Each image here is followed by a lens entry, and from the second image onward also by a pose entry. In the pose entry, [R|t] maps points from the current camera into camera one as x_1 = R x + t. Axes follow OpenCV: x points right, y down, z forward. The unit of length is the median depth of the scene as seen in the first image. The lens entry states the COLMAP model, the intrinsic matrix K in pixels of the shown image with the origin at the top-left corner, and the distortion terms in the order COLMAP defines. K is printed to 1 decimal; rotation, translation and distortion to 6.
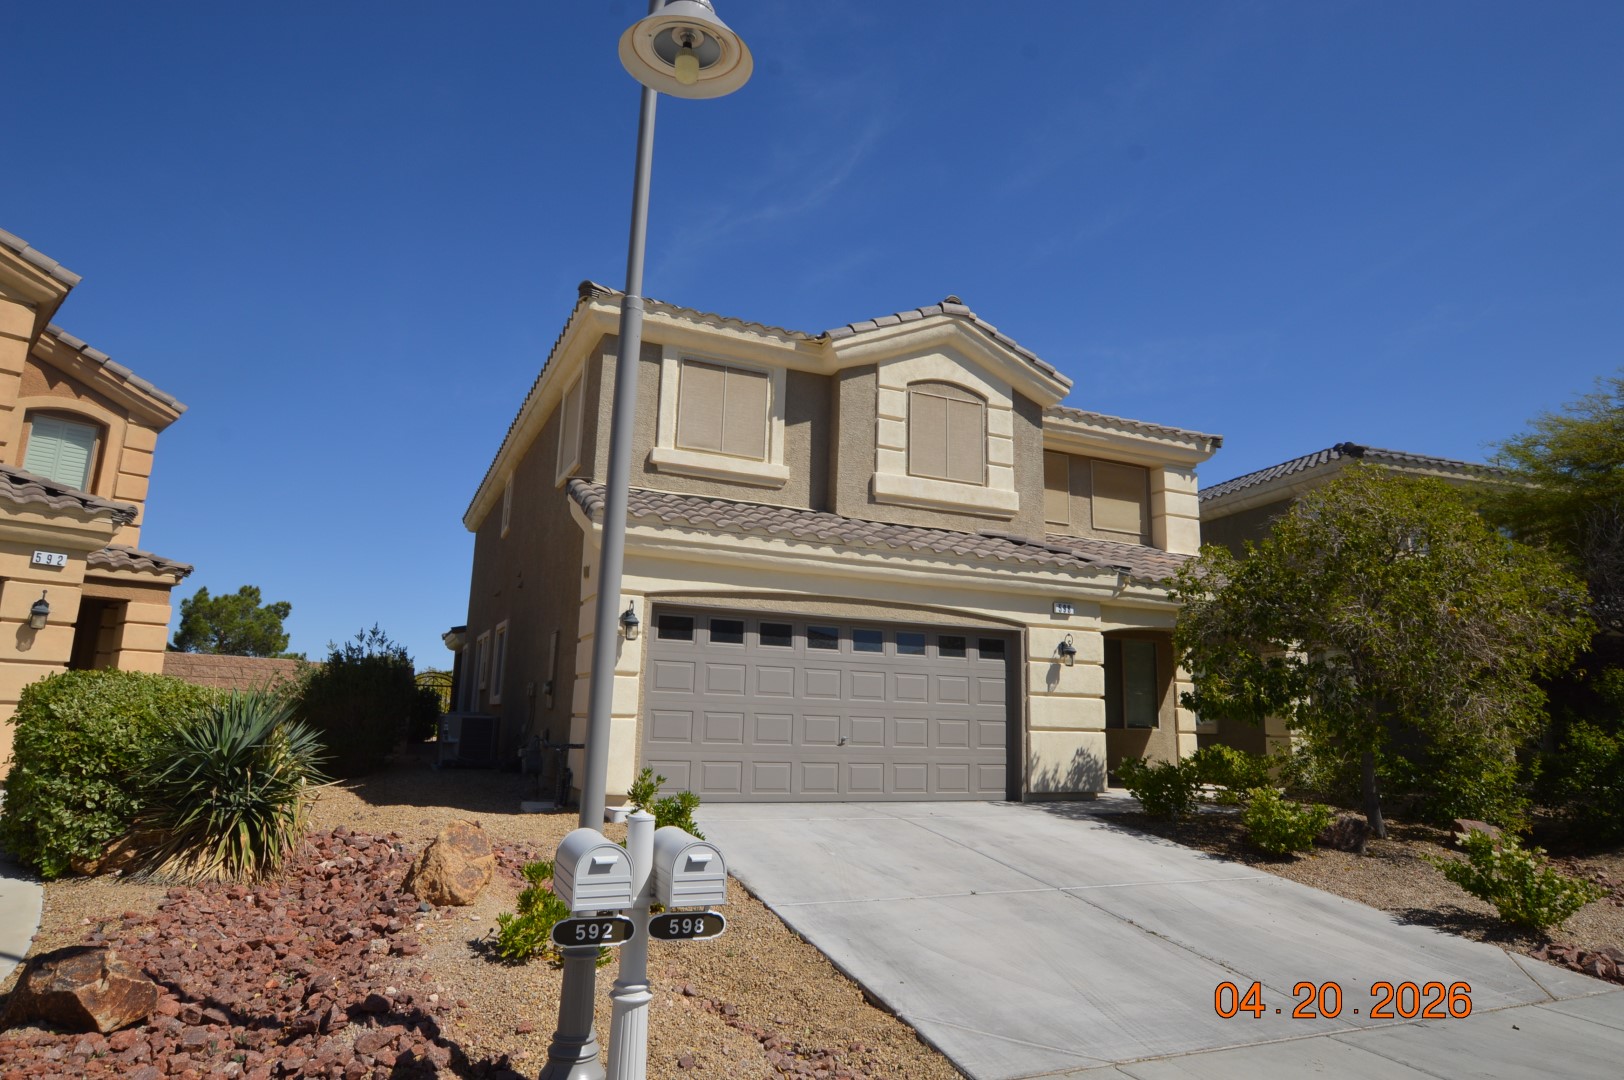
lens RADIAL K [[958.5, 0, 809.2], [0, 958.5, 536.3], [0, 0, 1]] dist [-0.024542, 0.010128]
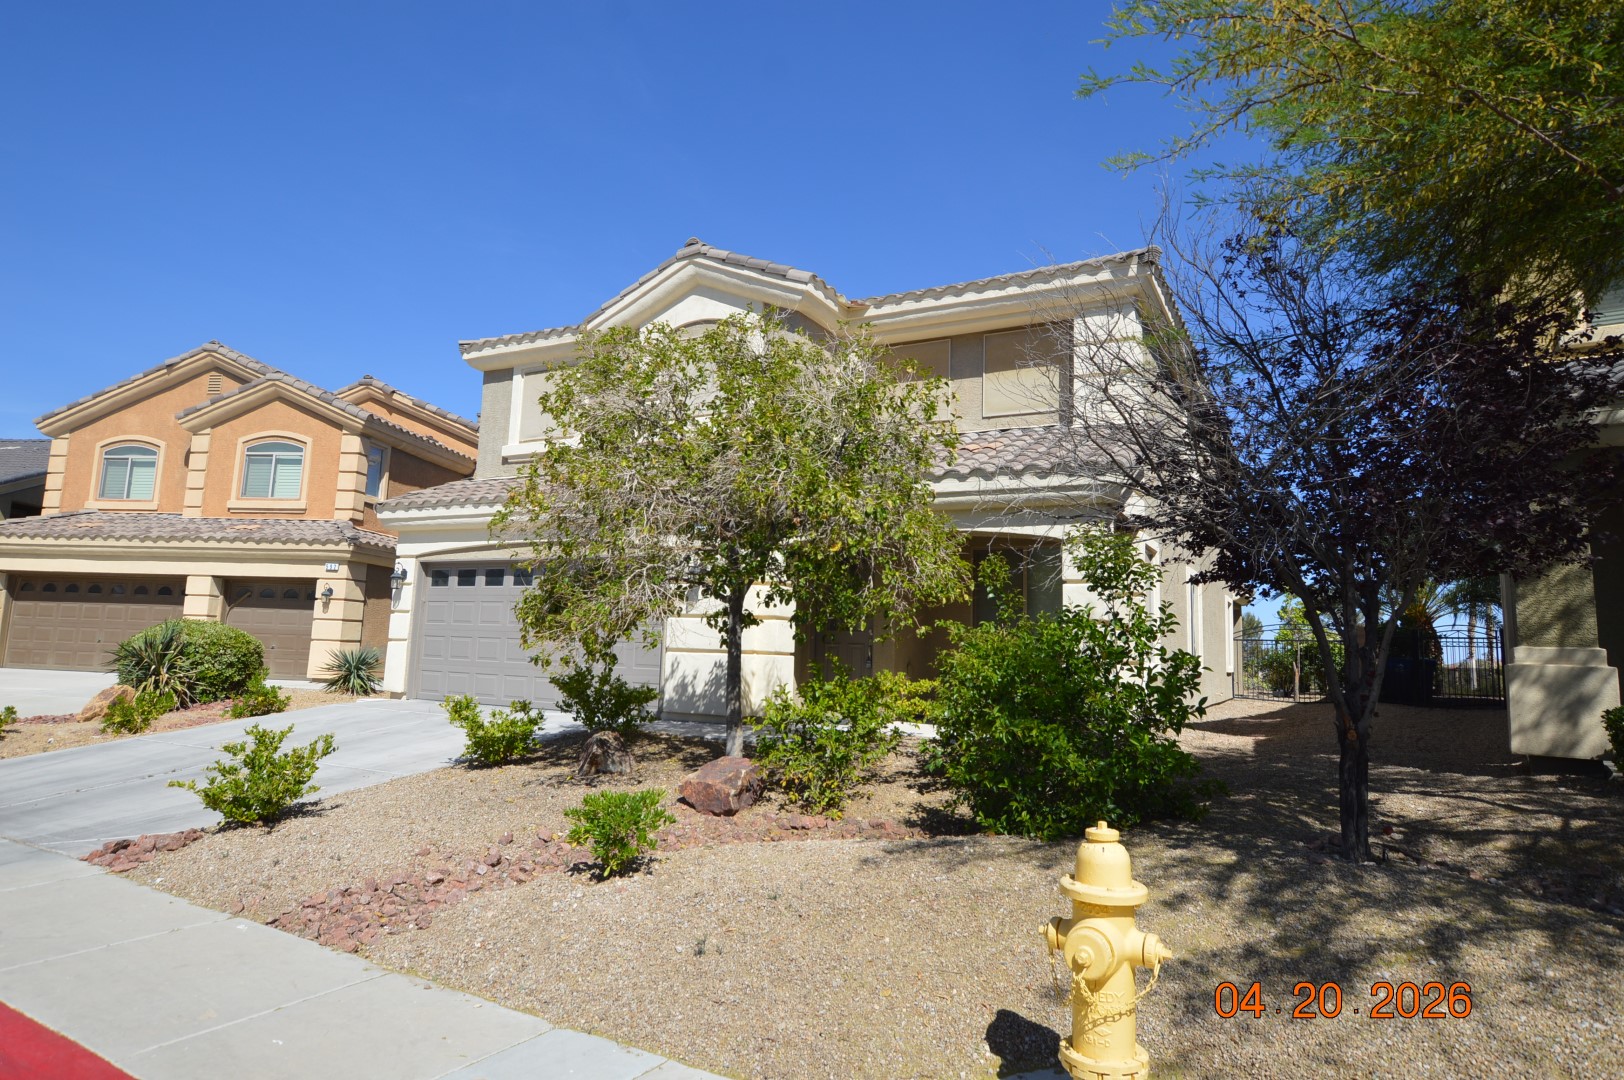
lens RADIAL K [[931.7, 0, 818.2], [0, 931.7, 533.4], [0, 0, 1]] dist [-0.027310, -0.000013]
pose [[0.611892, -0.109332, -0.783349, 1.053718], [0.135447, 0.990254, -0.032408, 0.124033], [0.779258, -0.086272, 0.620737, 0.488377]]
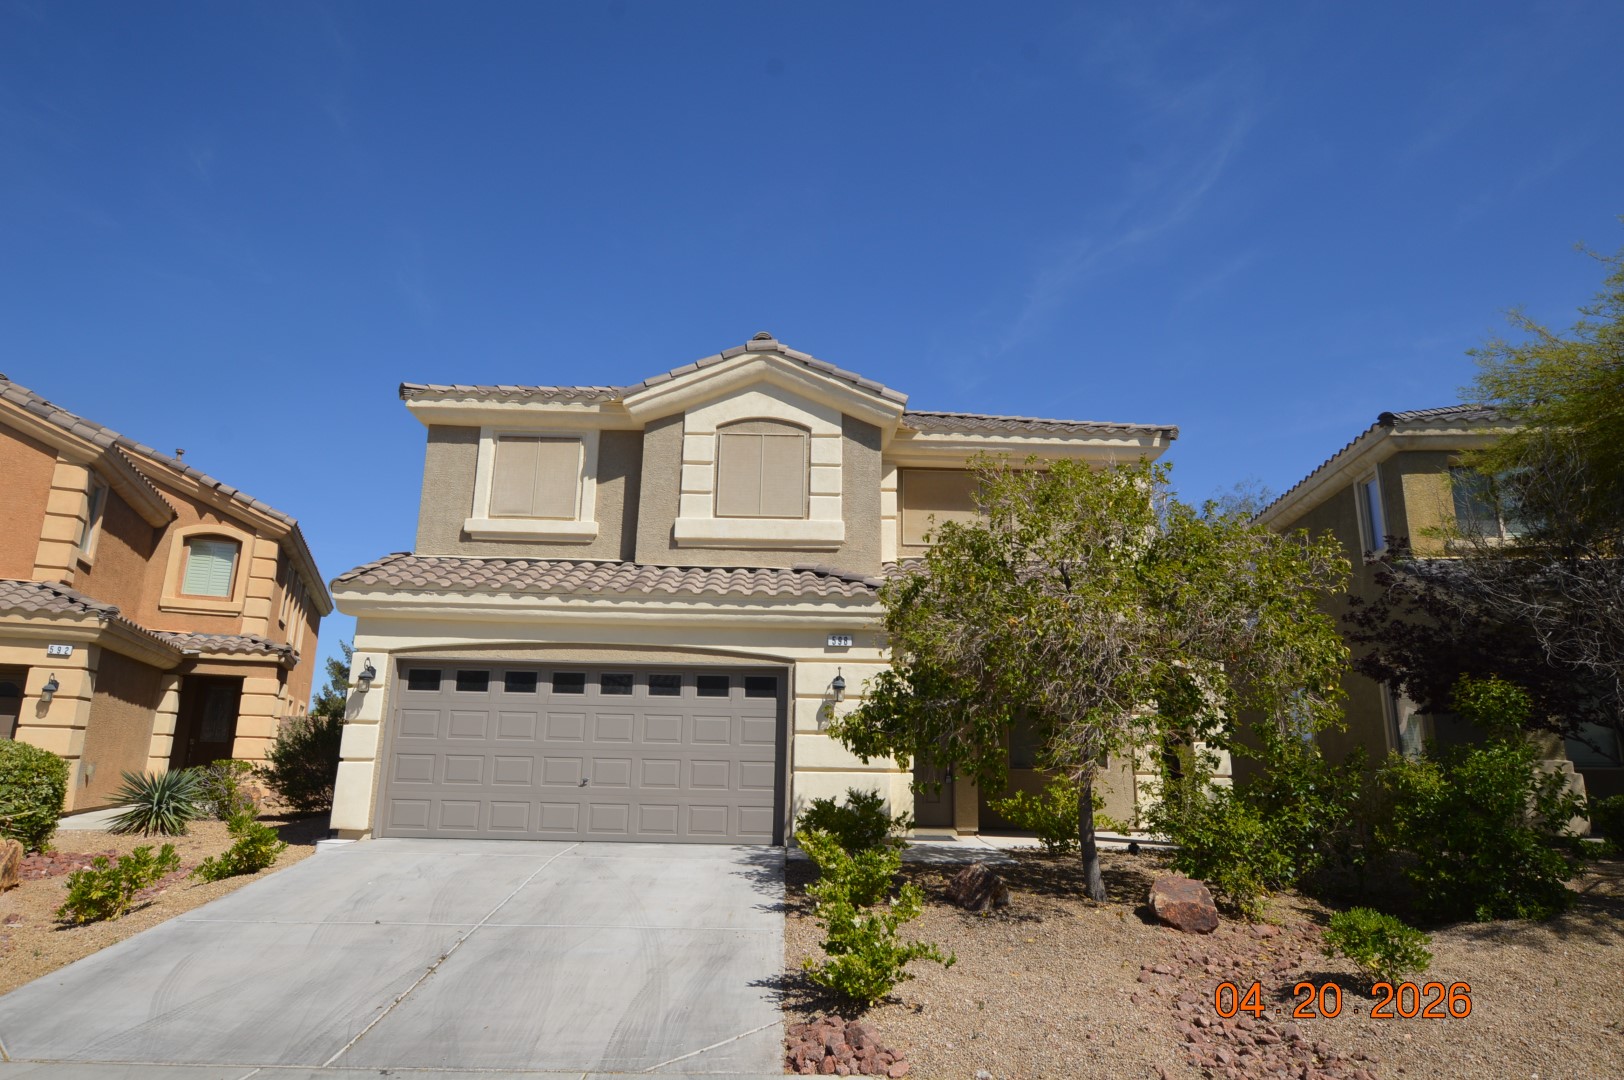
lens RADIAL K [[958.5, 0, 810.1], [0, 958.5, 538.6], [0, 0, 1]] dist [-0.024542, 0.010128]
pose [[0.922907, -0.099960, -0.371821, 0.583972], [0.081783, 0.994569, -0.064381, 0.032944], [0.376237, 0.029009, 0.926069, 0.108850]]
